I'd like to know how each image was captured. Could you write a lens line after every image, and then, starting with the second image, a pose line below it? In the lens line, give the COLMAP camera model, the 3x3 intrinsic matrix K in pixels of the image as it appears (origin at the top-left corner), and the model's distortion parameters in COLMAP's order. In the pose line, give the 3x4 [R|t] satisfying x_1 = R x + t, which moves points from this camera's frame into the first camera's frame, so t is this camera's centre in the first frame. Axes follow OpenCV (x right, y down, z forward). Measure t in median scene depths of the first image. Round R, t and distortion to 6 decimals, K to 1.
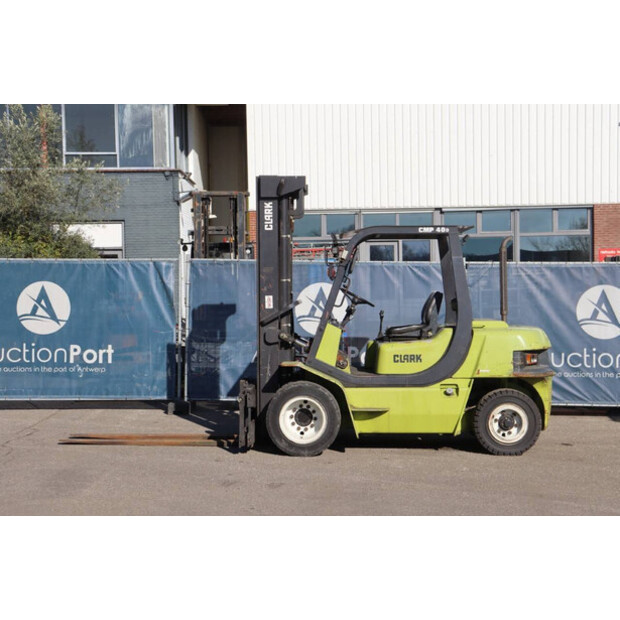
lens RADIAL K [[1129.8, 0, 313.7], [0, 1129.8, 292.9], [0, 0, 1]] dist [0.201802, 0.000000]
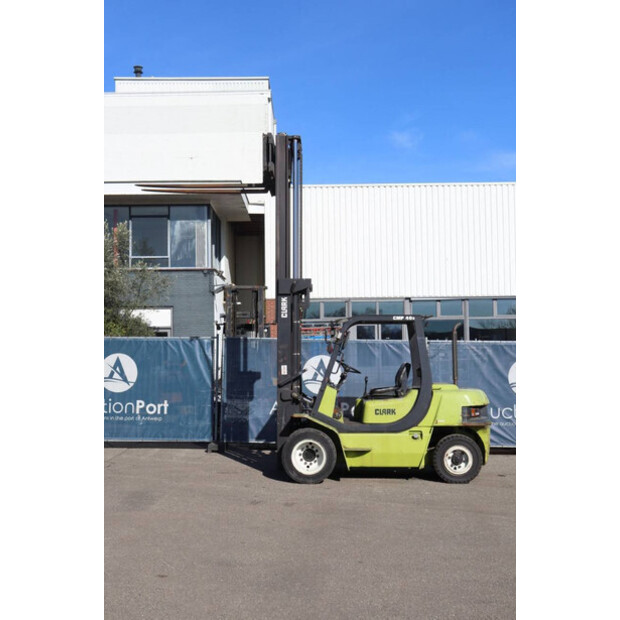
lens RADIAL K [[872.2, 0, 309.9], [0, 872.2, 293.1], [0, 0, 1]] dist [0.024311, 0.000000]
pose [[0.999986, 0.004264, -0.003044, -0.005439], [-0.004484, 0.997064, -0.076442, -0.004140], [0.002709, 0.076454, 0.997069, -0.061331]]
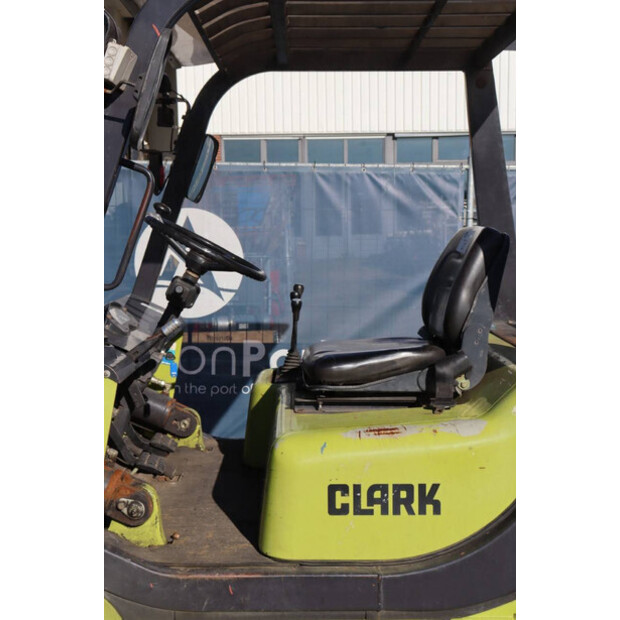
lens RADIAL K [[870.0, 0, 309.2], [0, 870.0, 308.6], [0, 0, 1]] dist [0.018812, 0.000000]
pose [[0.999455, -0.001881, 0.032947, 0.058678], [-0.001189, 0.995673, 0.092914, -0.001416], [-0.032979, -0.092902, 0.995129, 0.792555]]
